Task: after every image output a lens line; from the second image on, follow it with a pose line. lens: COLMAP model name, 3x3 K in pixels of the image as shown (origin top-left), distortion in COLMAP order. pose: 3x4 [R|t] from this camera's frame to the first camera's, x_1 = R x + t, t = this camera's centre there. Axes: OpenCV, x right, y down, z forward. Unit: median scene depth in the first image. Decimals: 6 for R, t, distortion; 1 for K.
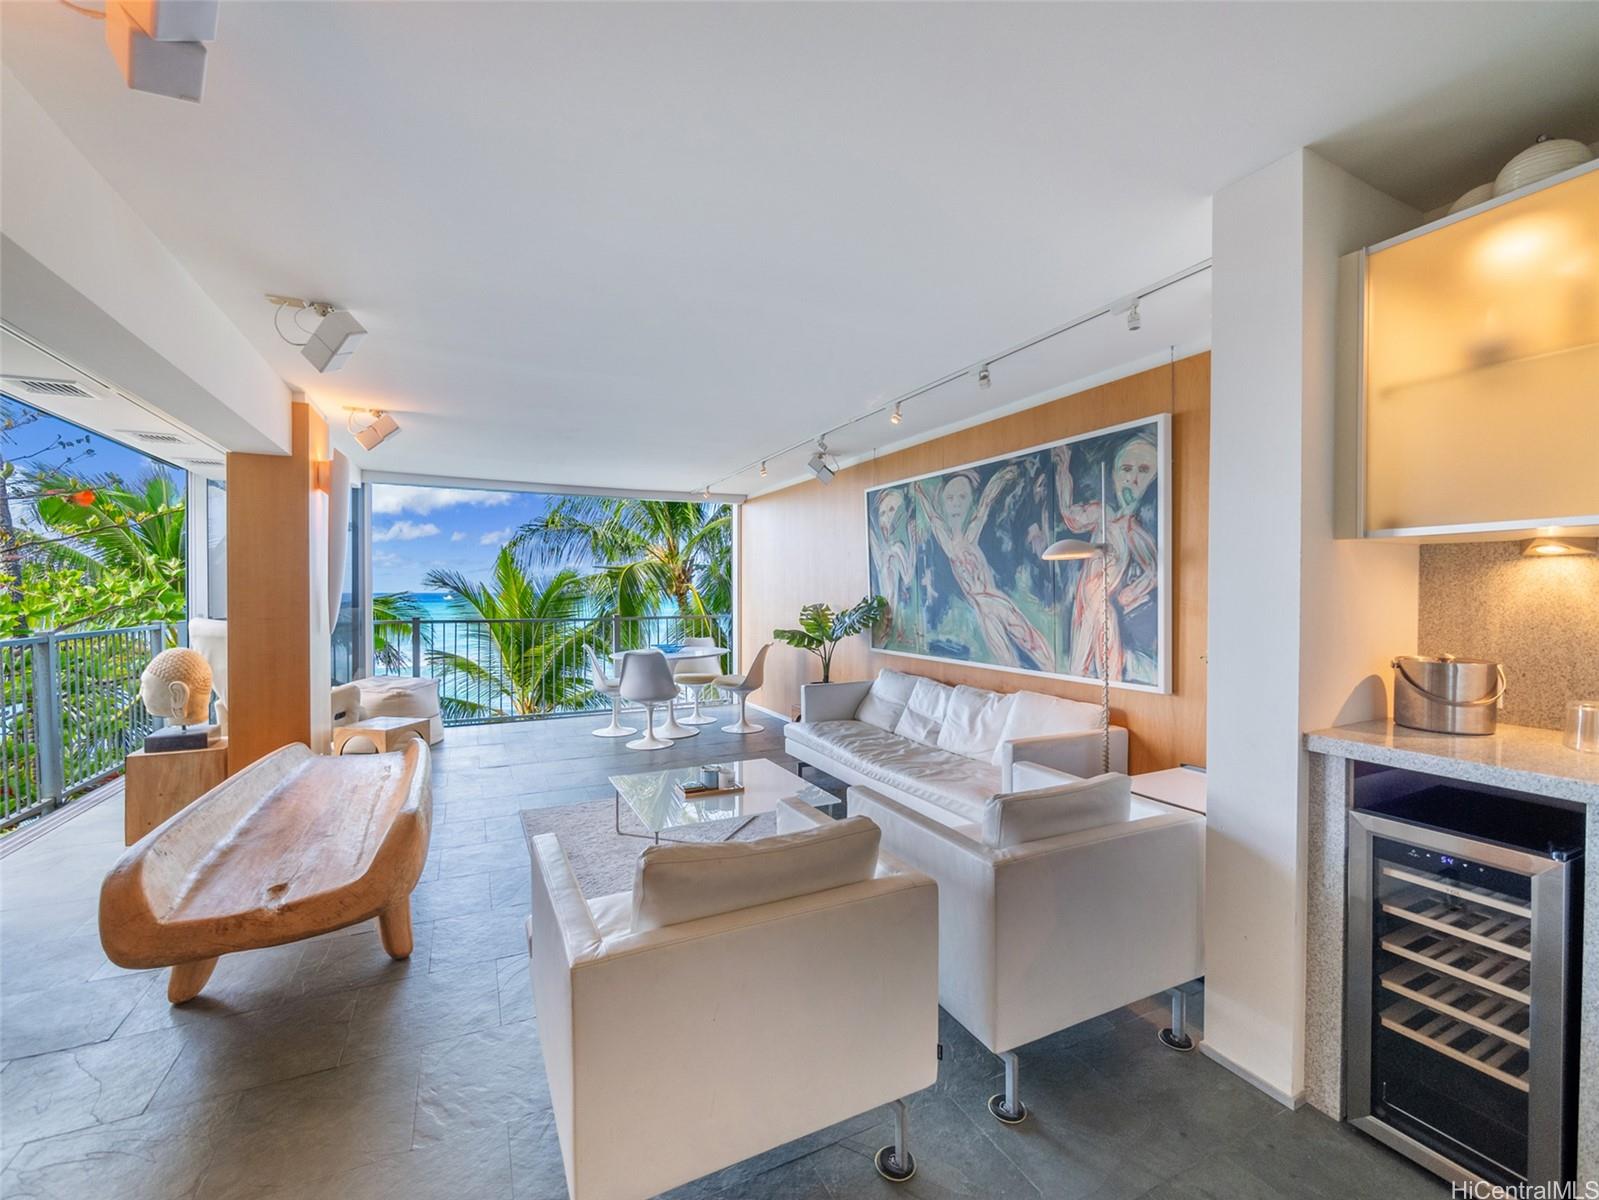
lens RADIAL K [[671.3, 0, 793.9], [0, 671.3, 601.5], [0, 0, 1]] dist [-0.002617, -0.000115]
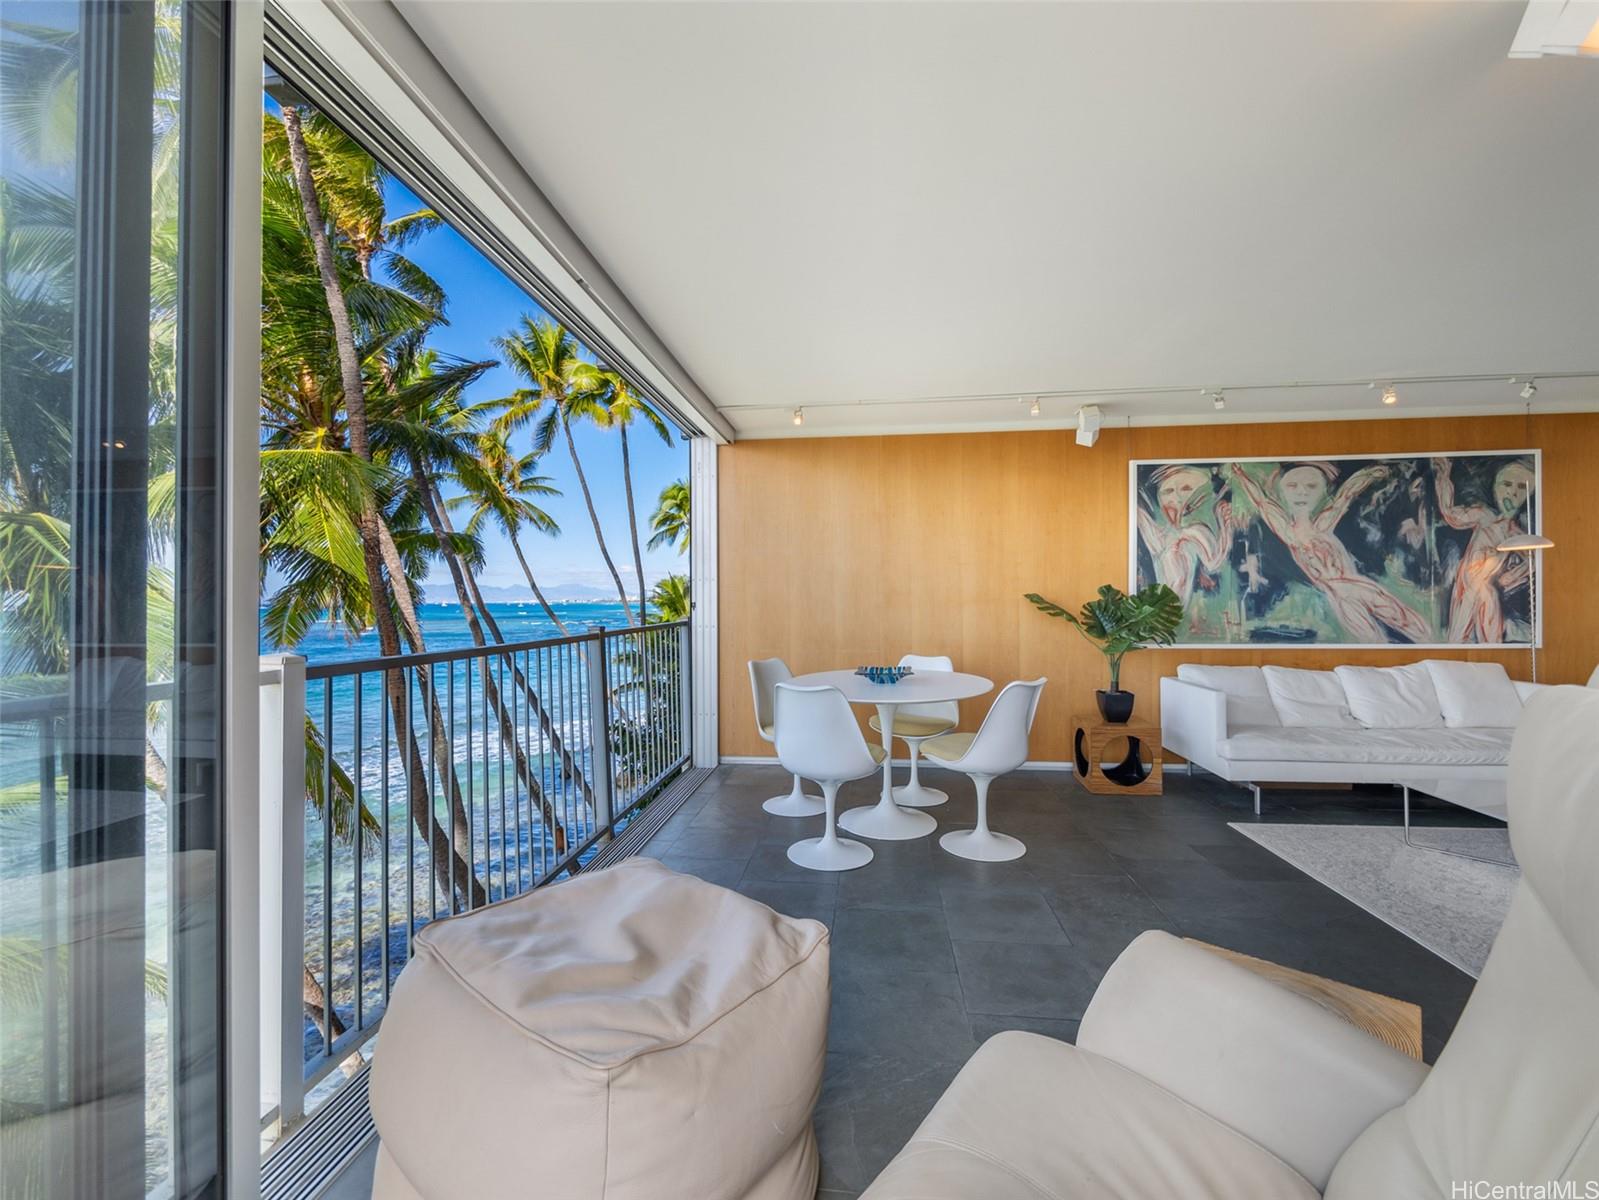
lens RADIAL K [[671.3, 0, 792.4], [0, 671.3, 591.5], [0, 0, 1]] dist [-0.000360, -0.000018]
pose [[0.534939, -0.005404, 0.844874, -1.188394], [0.021578, 0.999741, -0.007268, -0.003252], [-0.844615, 0.022119, 0.534917, 1.262666]]
